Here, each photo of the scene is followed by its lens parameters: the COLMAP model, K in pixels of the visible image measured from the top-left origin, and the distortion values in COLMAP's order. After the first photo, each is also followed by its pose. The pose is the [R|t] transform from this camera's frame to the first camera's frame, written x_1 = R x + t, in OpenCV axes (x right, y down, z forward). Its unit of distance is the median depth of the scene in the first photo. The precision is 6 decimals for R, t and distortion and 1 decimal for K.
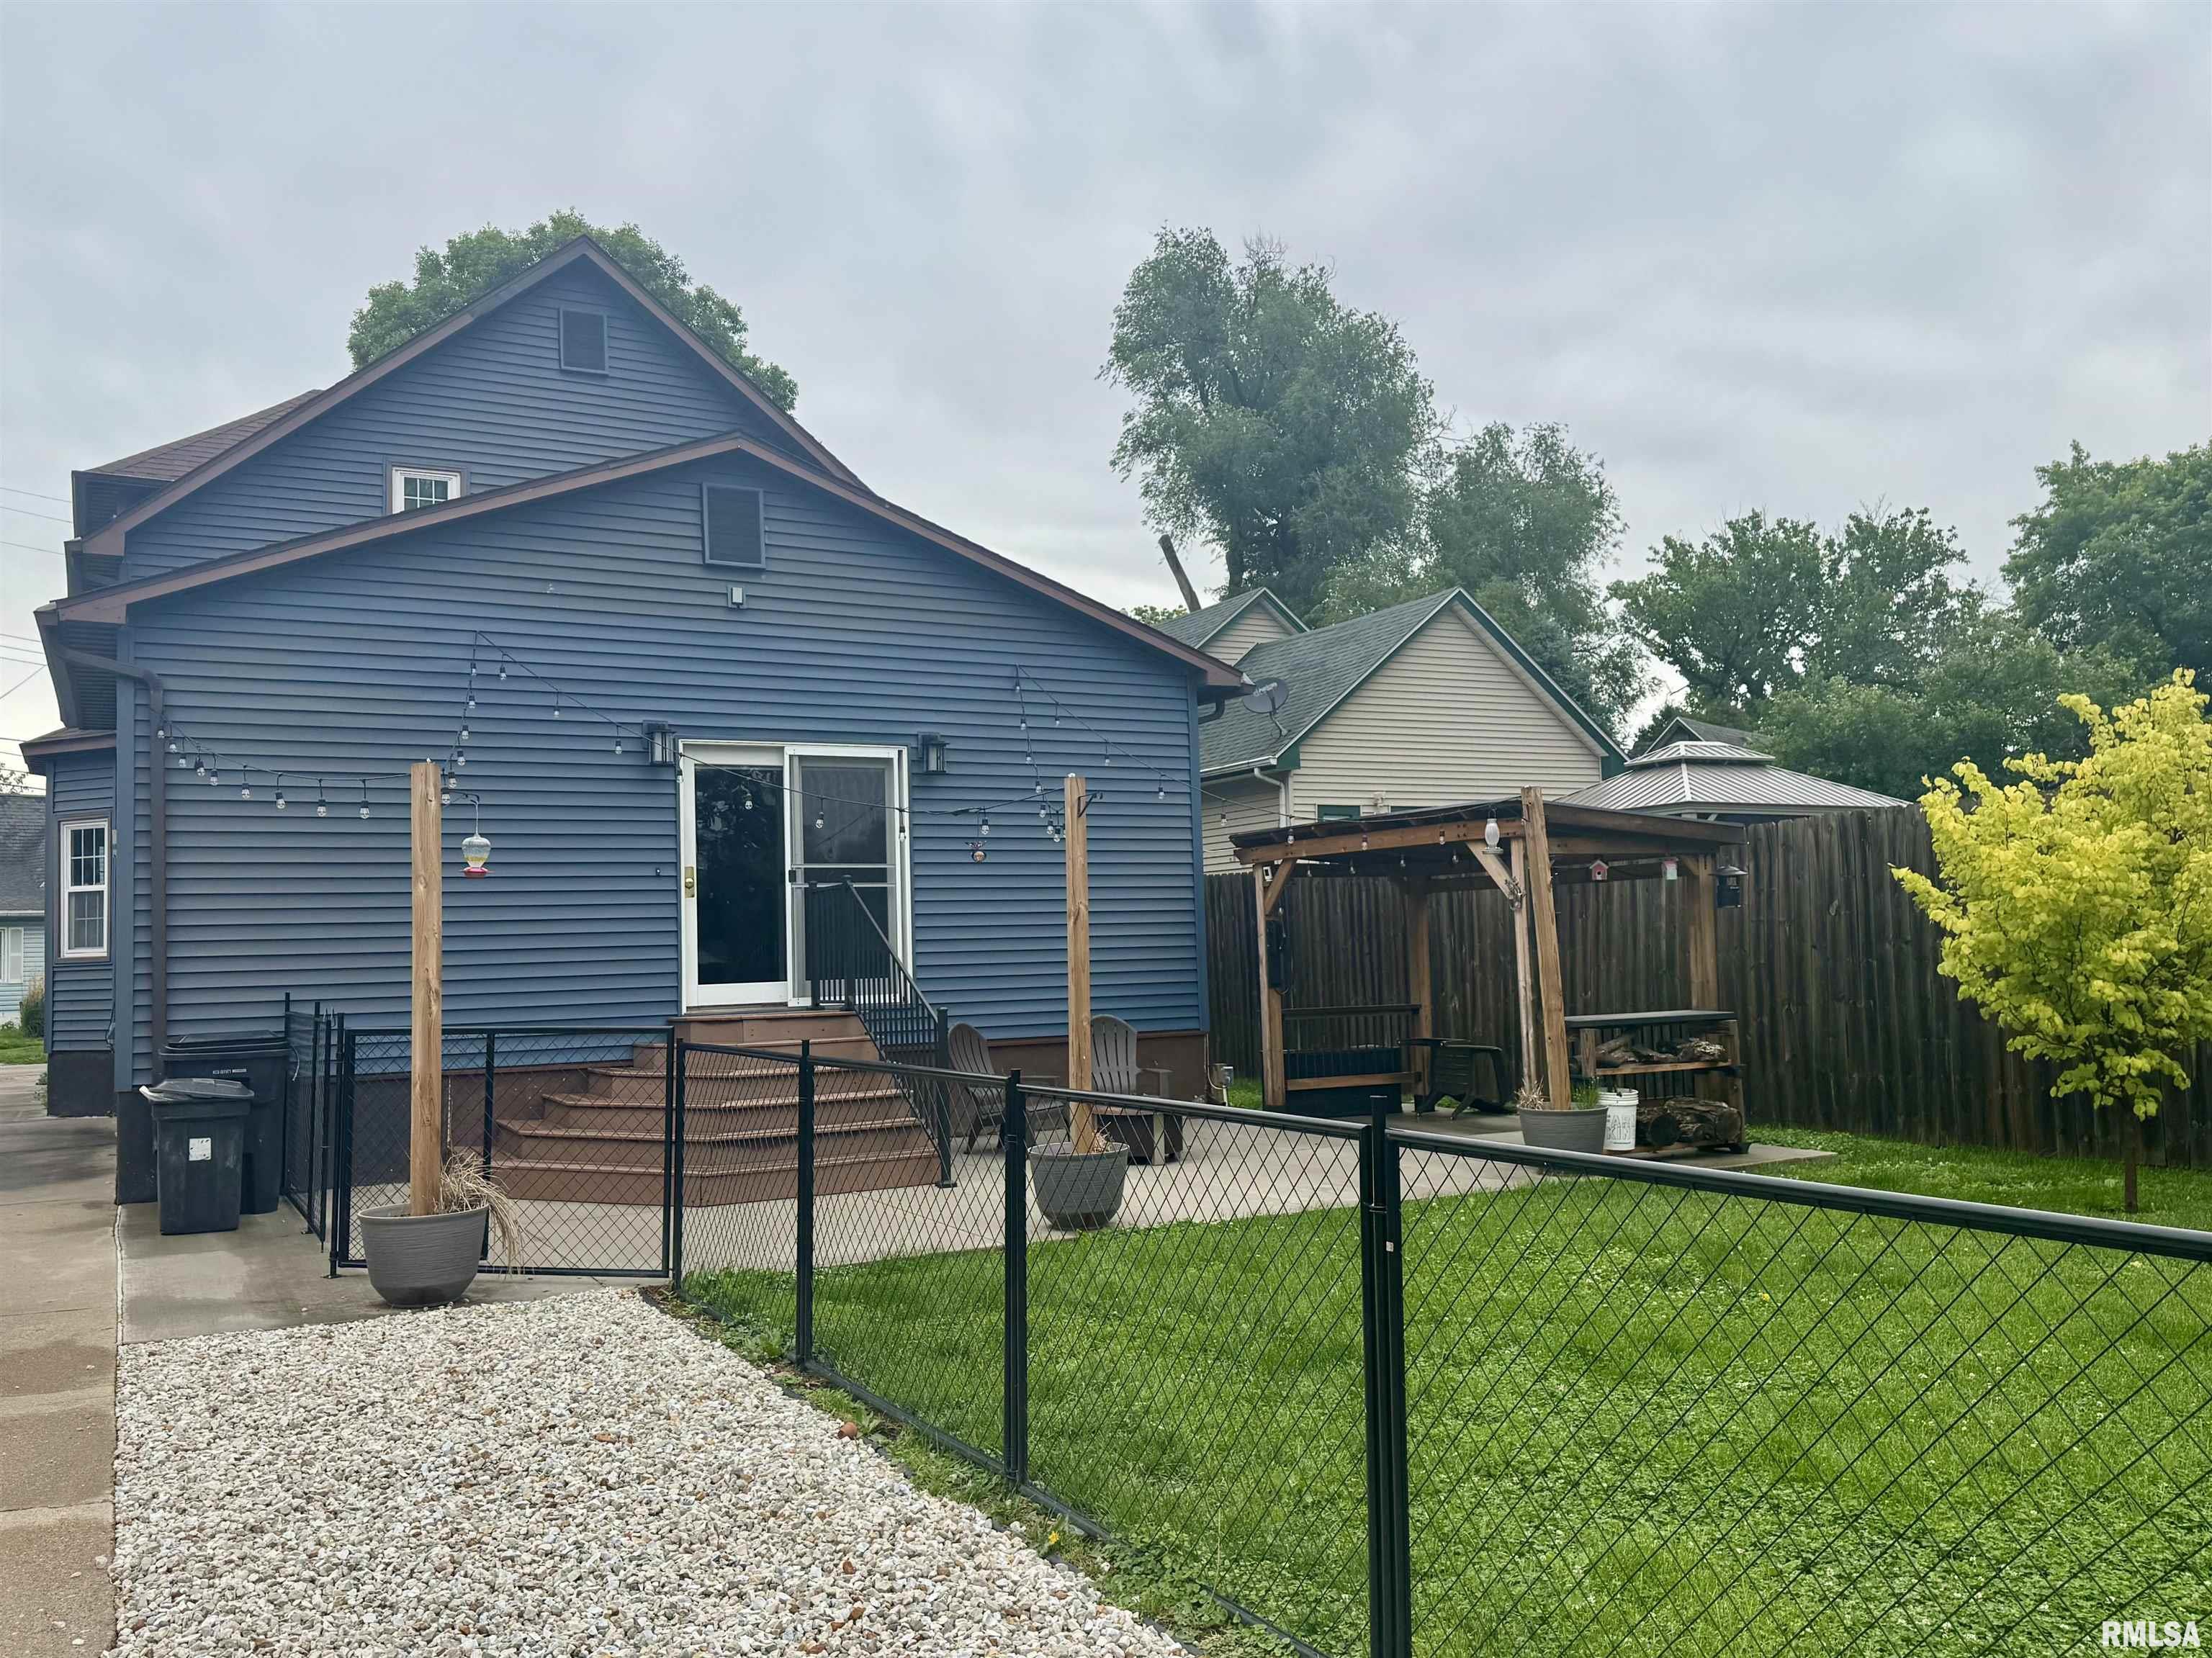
lens RADIAL K [[1744.6, 0, 999.6], [0, 1744.6, 826.0], [0, 0, 1]] dist [0.049675, 0.002466]
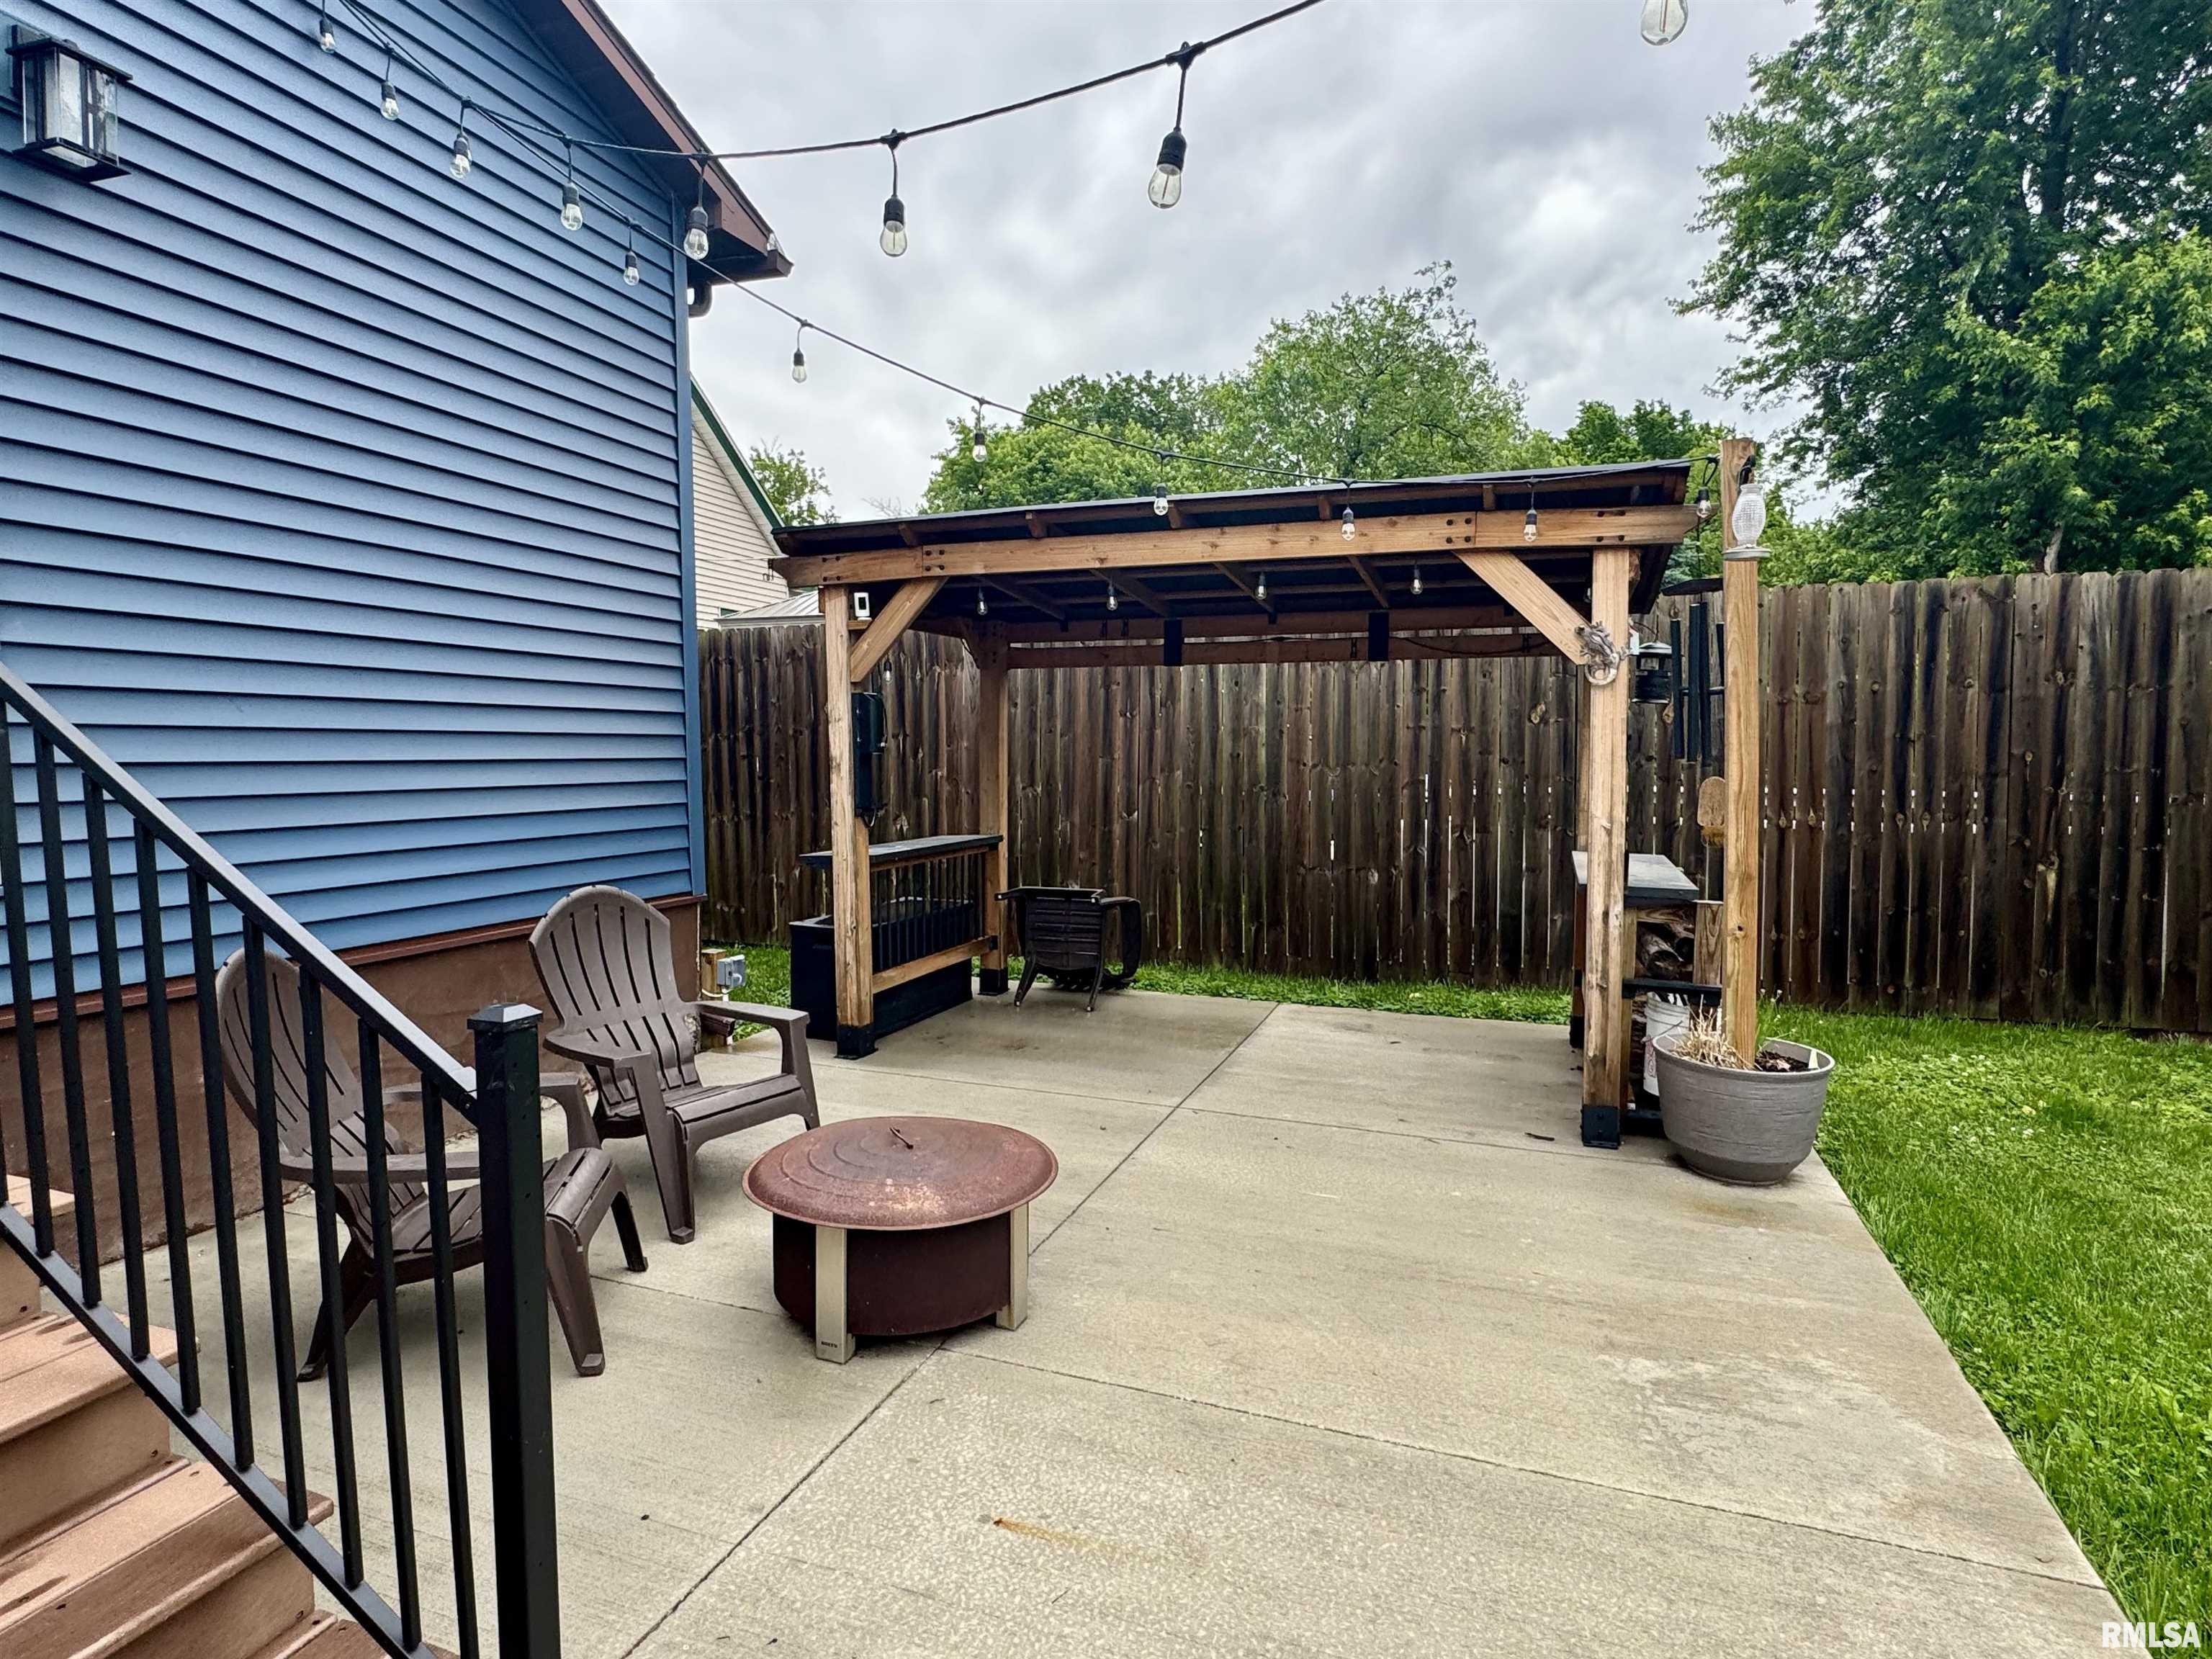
lens RADIAL K [[1230.7, 0, 1110.4], [0, 1230.7, 824.3], [0, 0, 1]] dist [-0.004069, 0.004901]
pose [[0.708303, -0.015495, 0.705739, -0.063594], [-0.072811, 0.992823, 0.094874, 0.055377], [-0.702144, -0.118586, 0.702091, 0.706501]]
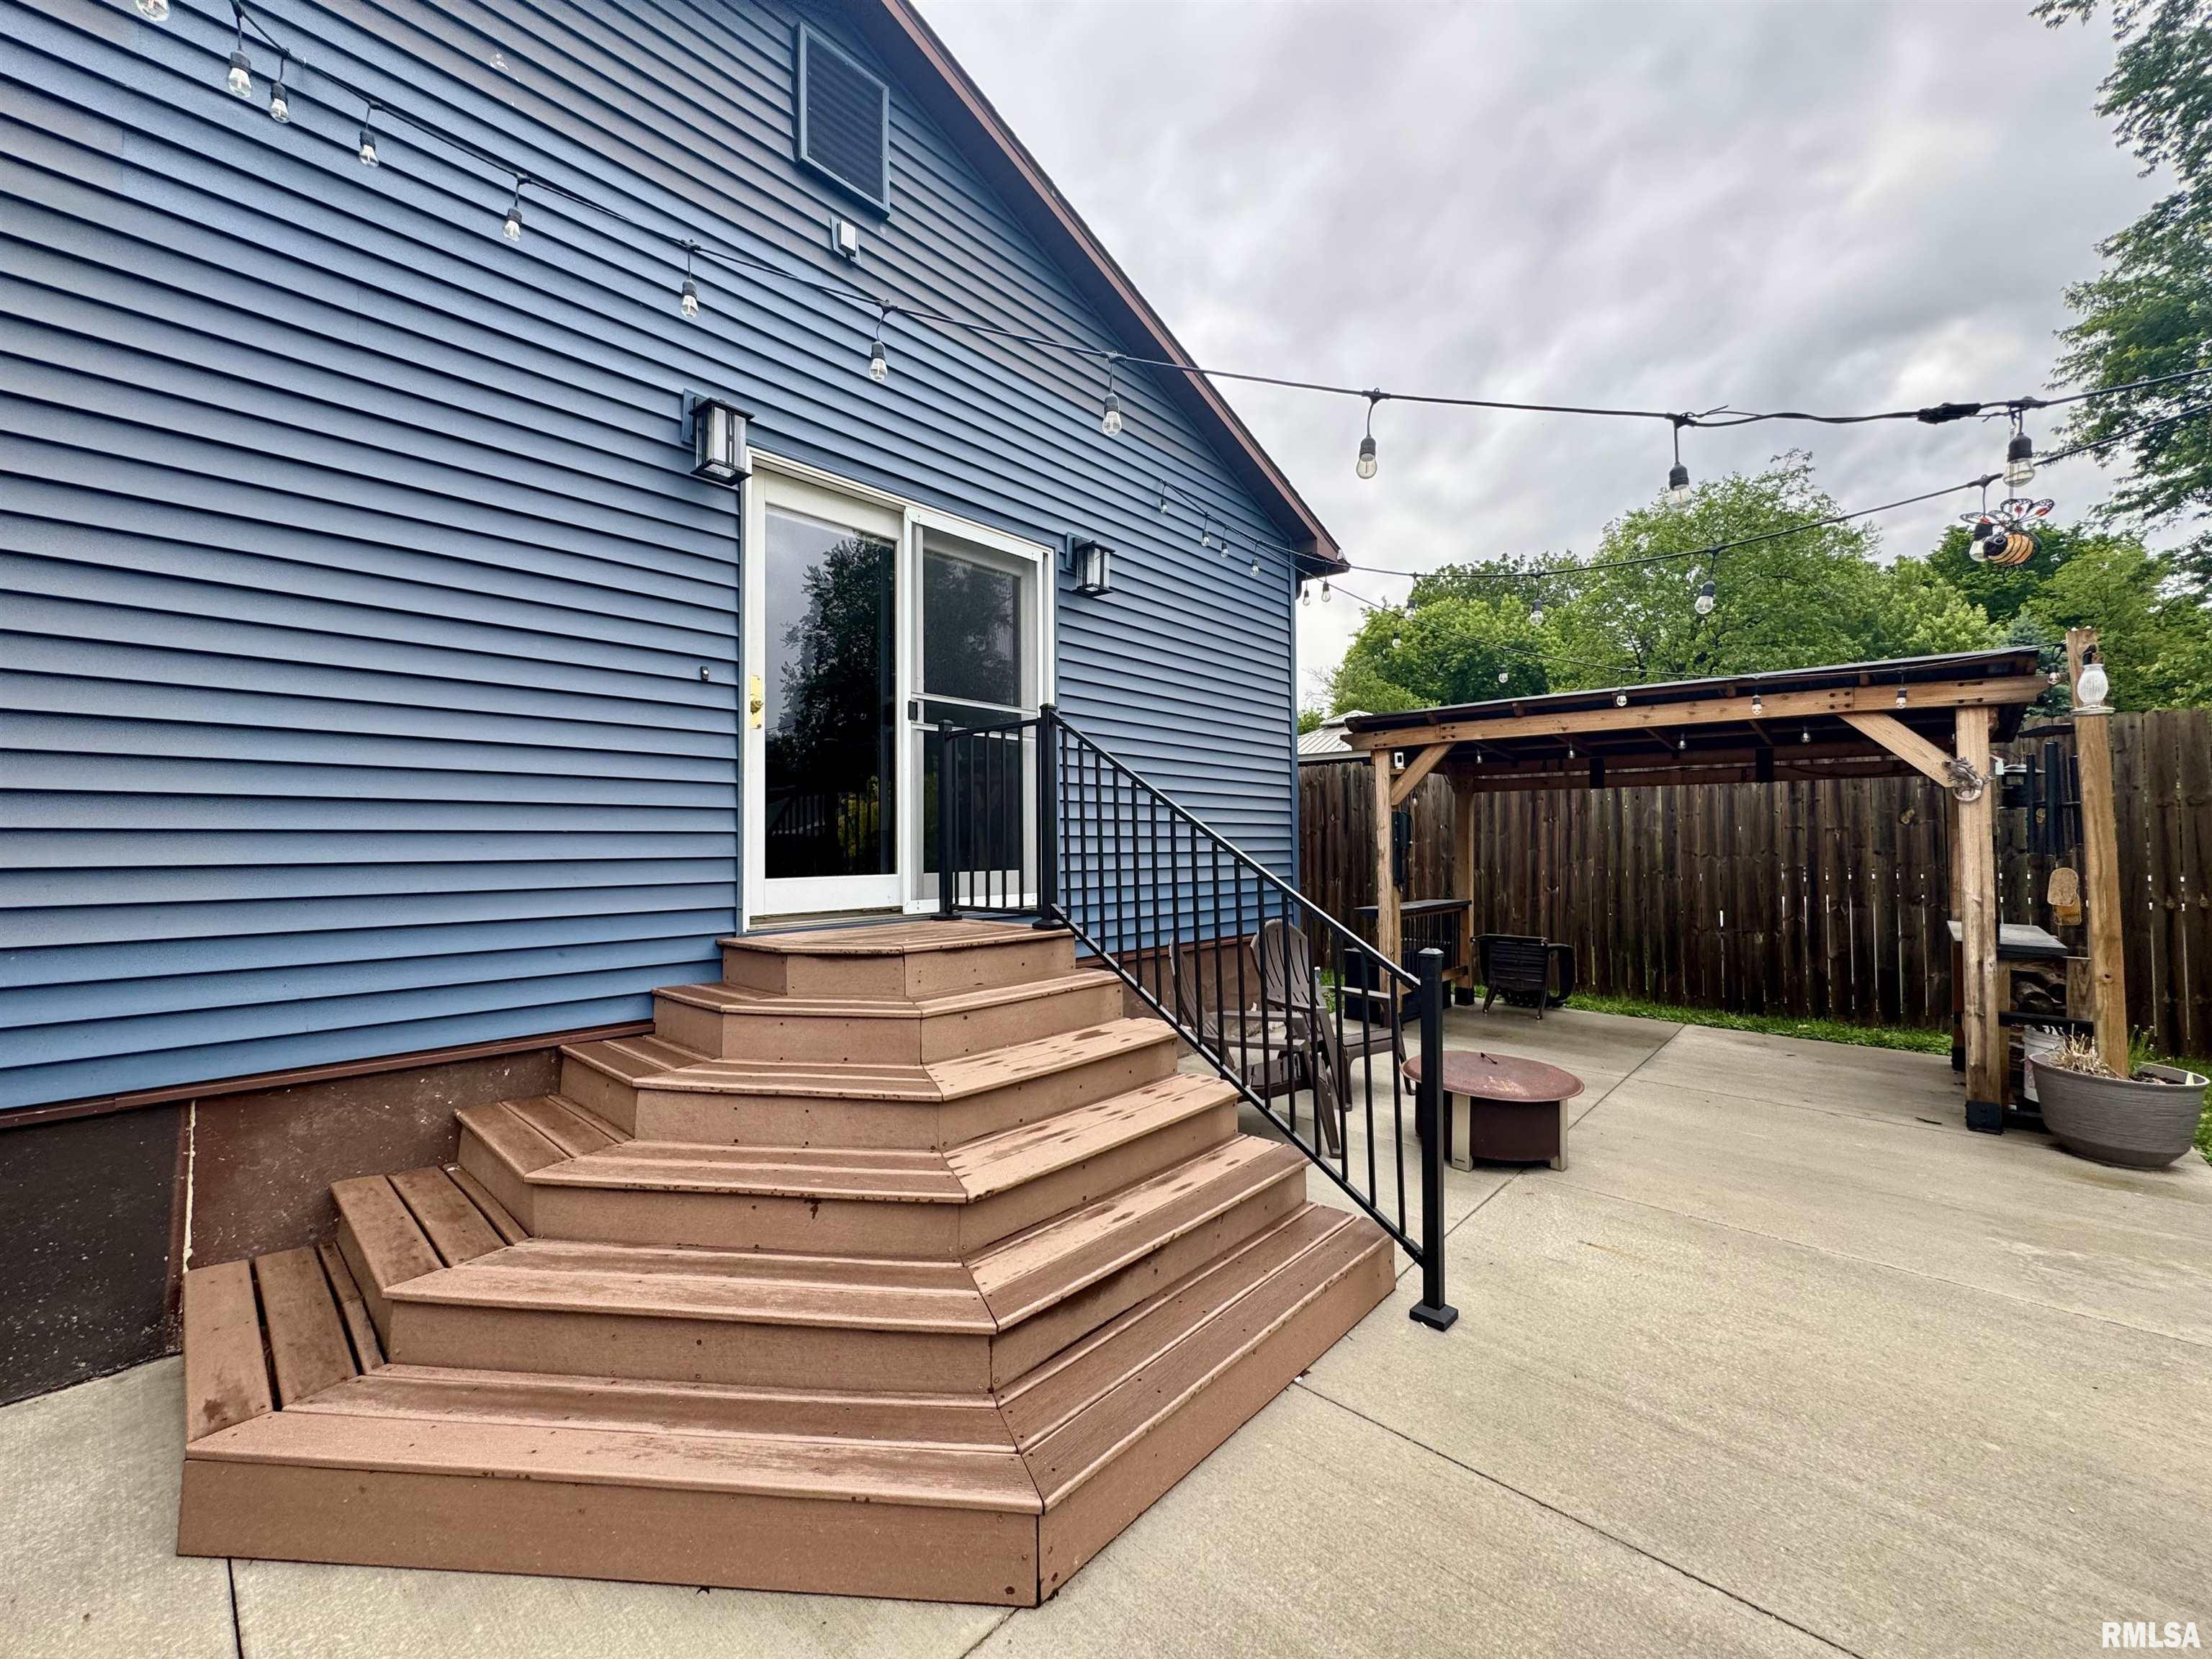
lens RADIAL K [[904.4, 0, 1089.6], [0, 904.4, 820.6], [0, 0, 1]] dist [-0.004731, 0.000654]
pose [[0.926177, 0.035177, 0.375444, -0.178772], [-0.052750, 0.997936, 0.036627, 0.052600], [-0.373380, -0.053727, 0.926121, 0.655299]]
